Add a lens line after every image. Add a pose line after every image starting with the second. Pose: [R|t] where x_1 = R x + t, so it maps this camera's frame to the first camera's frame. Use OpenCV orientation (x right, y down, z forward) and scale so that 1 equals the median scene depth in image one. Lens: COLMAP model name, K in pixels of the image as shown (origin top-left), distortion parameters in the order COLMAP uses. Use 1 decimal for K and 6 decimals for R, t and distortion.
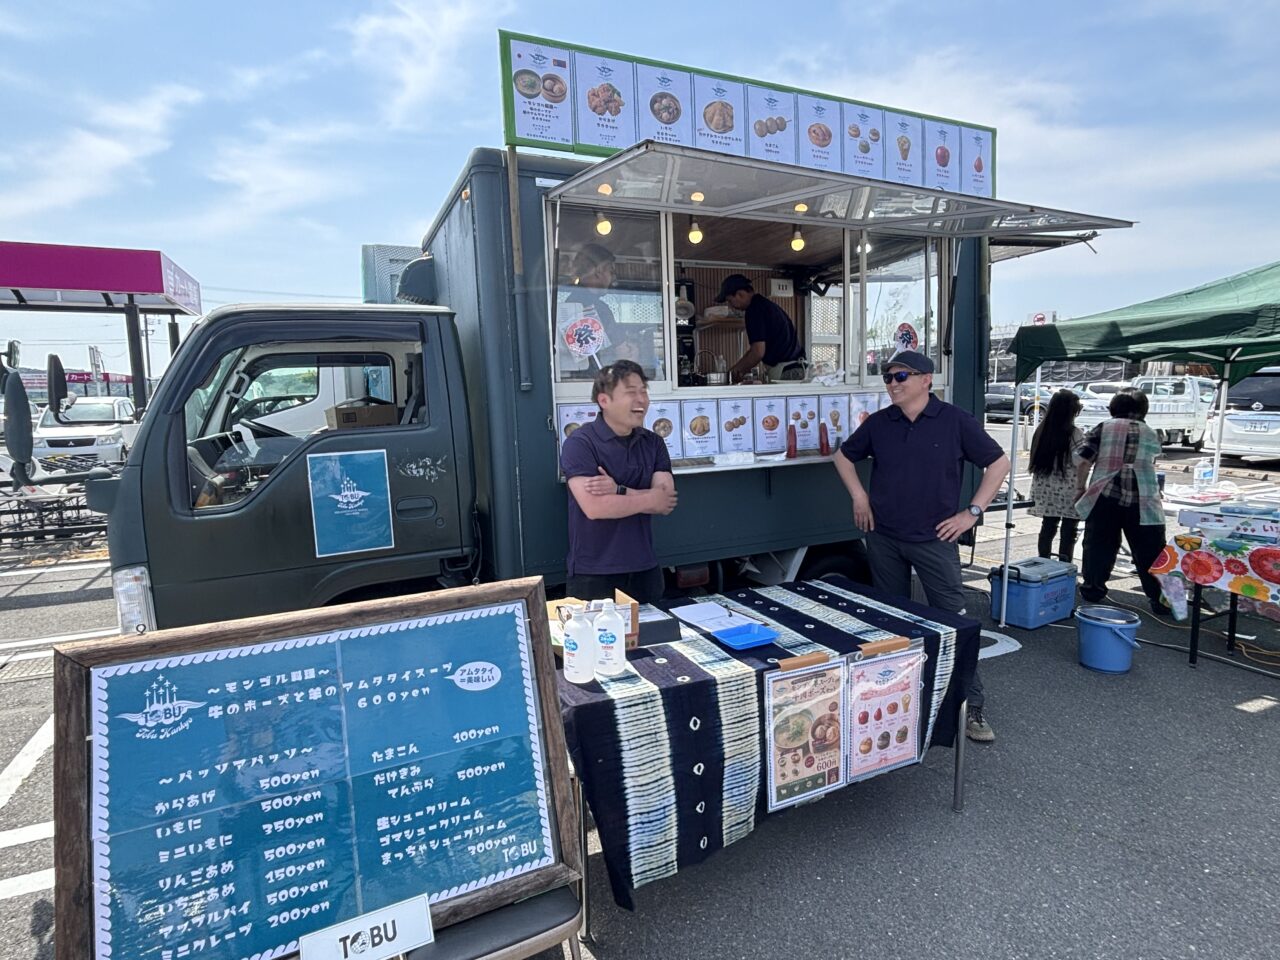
lens RADIAL K [[661.6, 0, 639.9], [0, 661.6, 460.3], [0, 0, 1]] dist [0.003755, 0.002003]
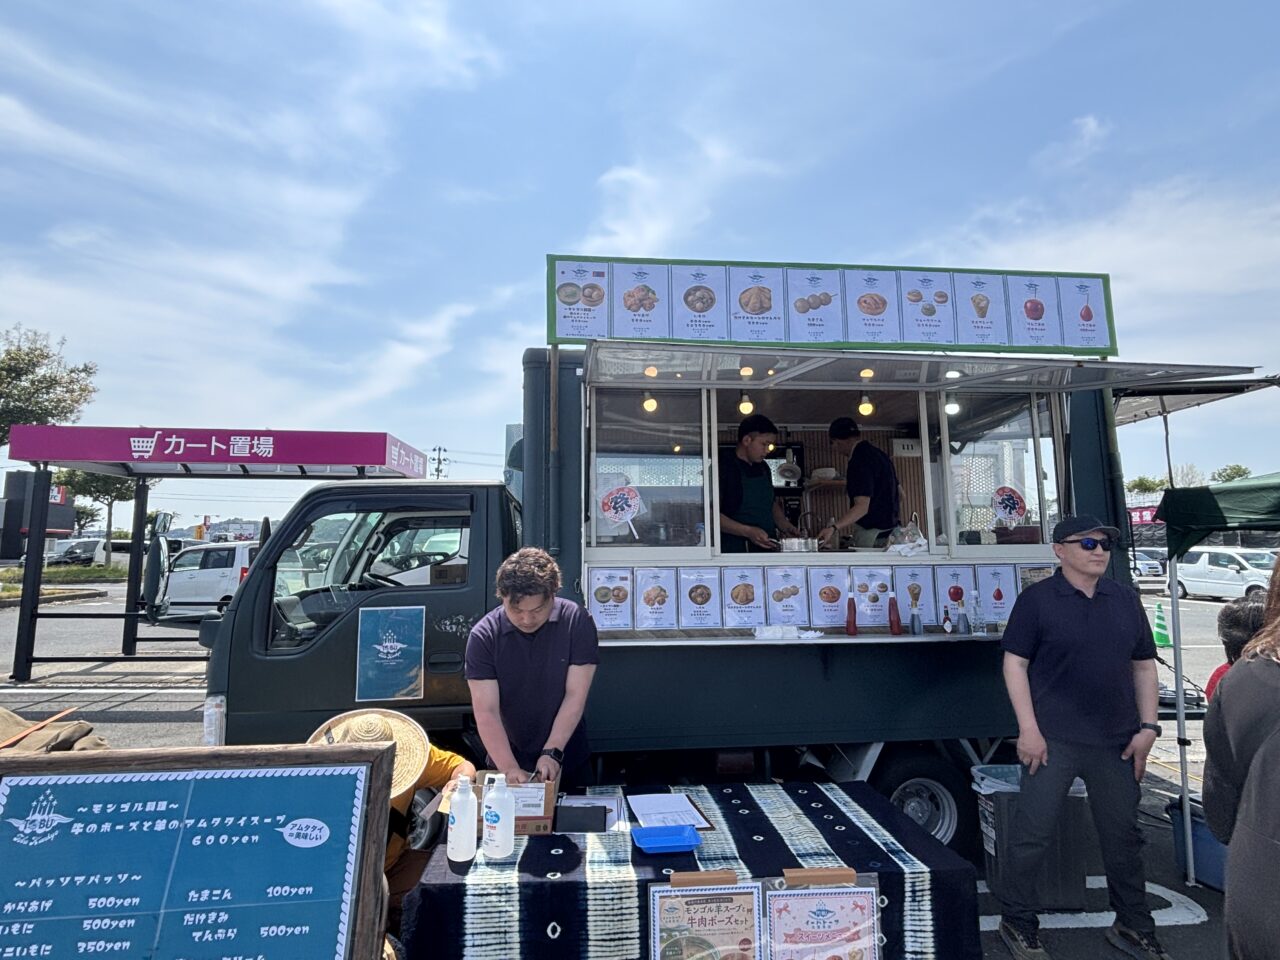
lens RADIAL K [[661.6, 0, 639.9], [0, 661.6, 460.3], [0, 0, 1]] dist [0.003755, 0.002003]
pose [[0.945100, -0.023426, -0.325941, 0.369510], [-0.052189, 0.973805, -0.221315, -0.030540], [0.322588, 0.226175, 0.919120, 0.028869]]
